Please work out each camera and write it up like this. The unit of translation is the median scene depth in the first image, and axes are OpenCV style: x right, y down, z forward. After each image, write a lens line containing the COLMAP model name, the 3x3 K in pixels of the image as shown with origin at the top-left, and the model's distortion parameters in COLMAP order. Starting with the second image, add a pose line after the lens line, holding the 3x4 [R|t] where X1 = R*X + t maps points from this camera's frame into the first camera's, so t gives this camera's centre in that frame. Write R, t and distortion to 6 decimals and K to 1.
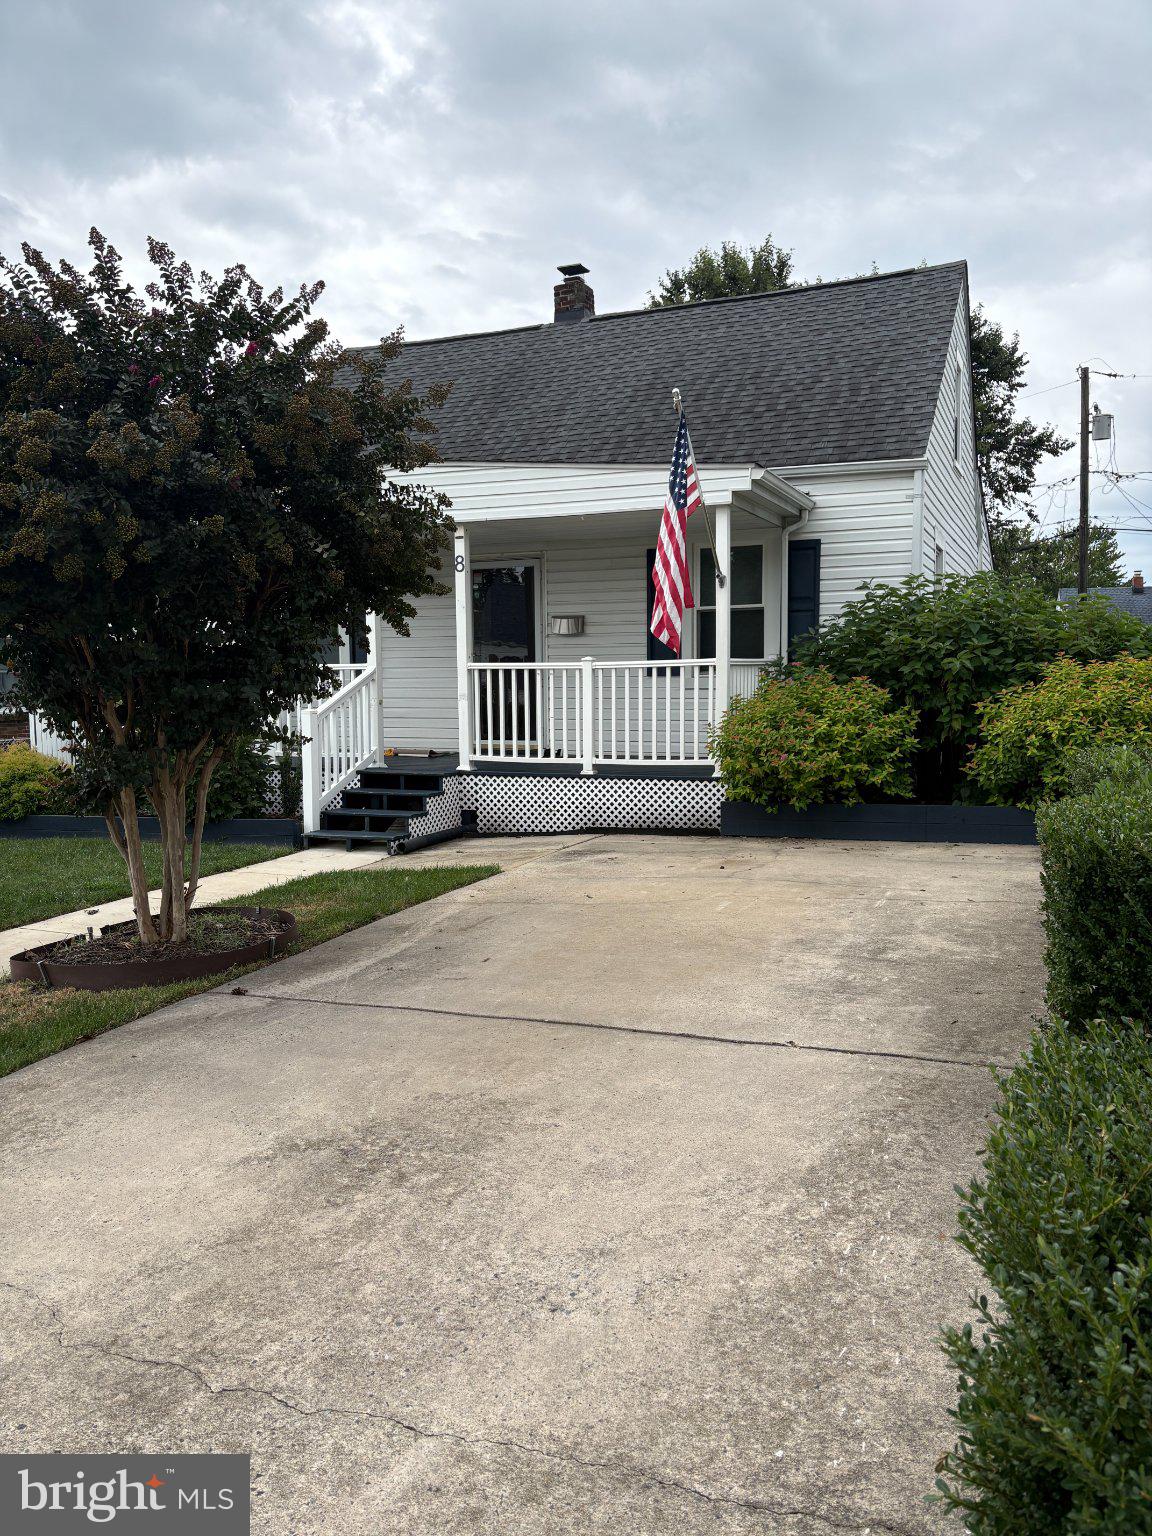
lens RADIAL K [[1173.2, 0, 576.0], [0, 1173.2, 768.0], [0, 0, 1]] dist [0.004731, 0.001092]
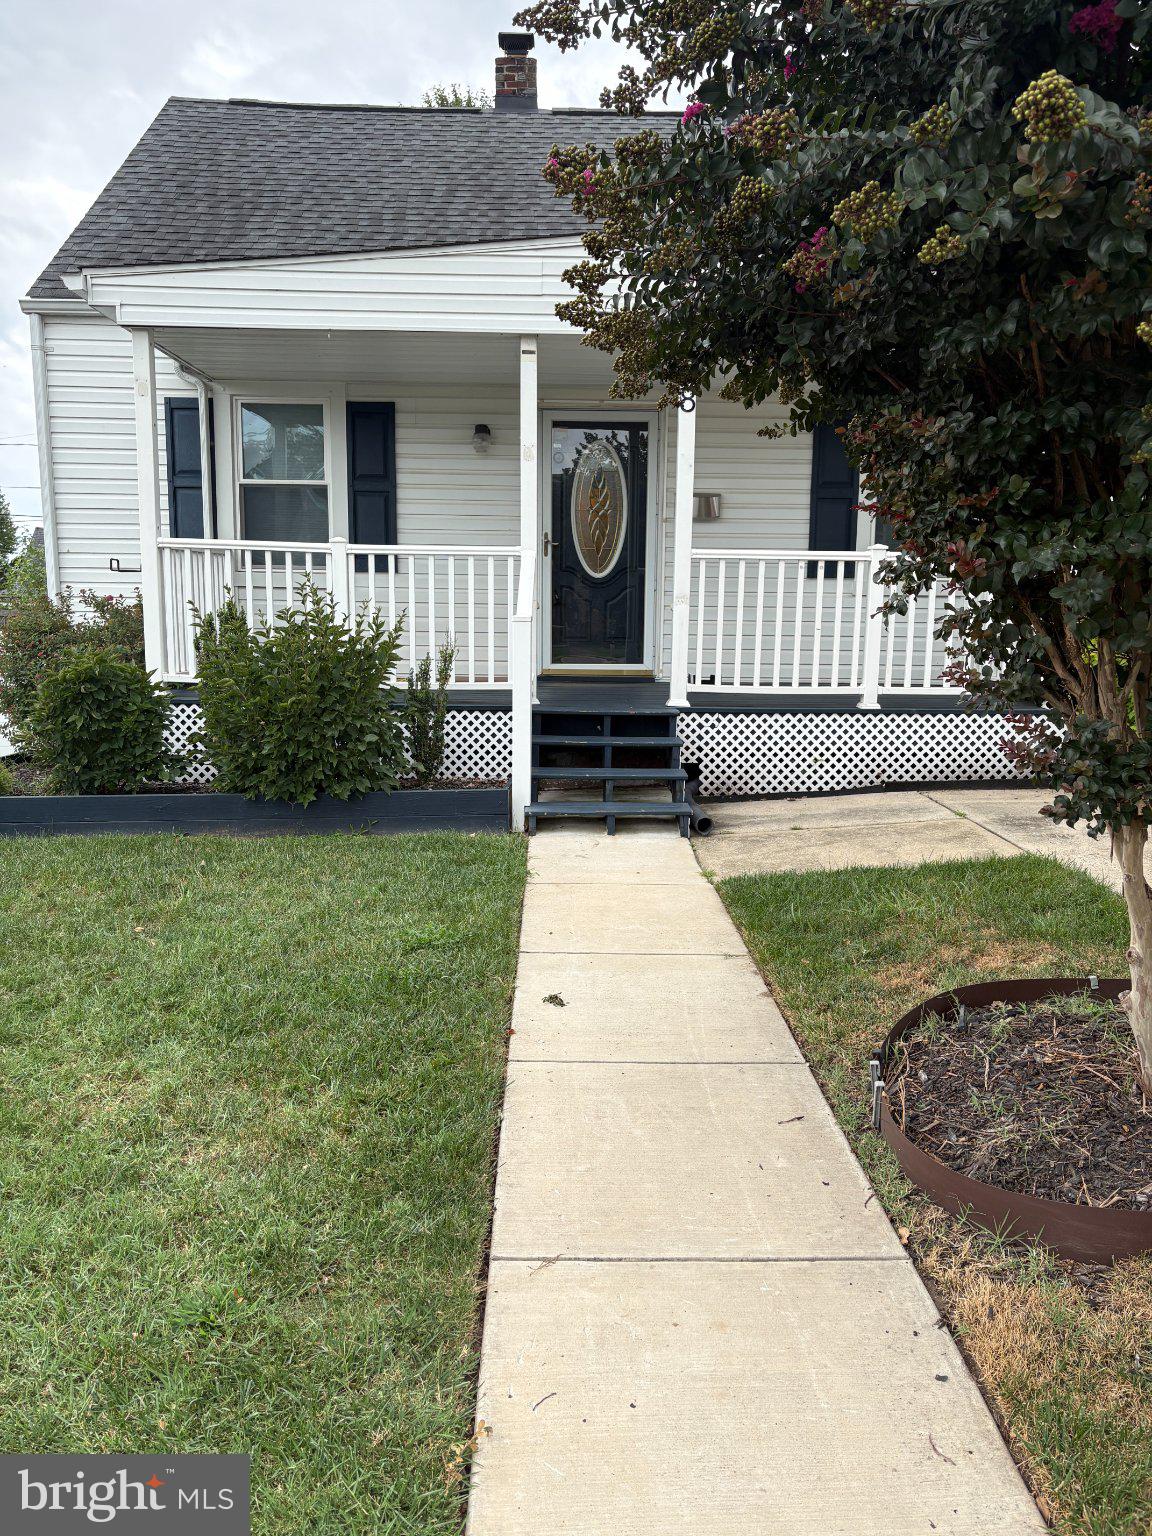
lens RADIAL K [[1173.2, 0, 576.0], [0, 1173.2, 768.0], [0, 0, 1]] dist [0.004731, 0.001092]
pose [[0.916493, -0.040042, 0.398042, -0.431770], [0.013978, 0.997576, 0.068168, -0.009771], [-0.399807, -0.056912, 0.914831, 0.392481]]
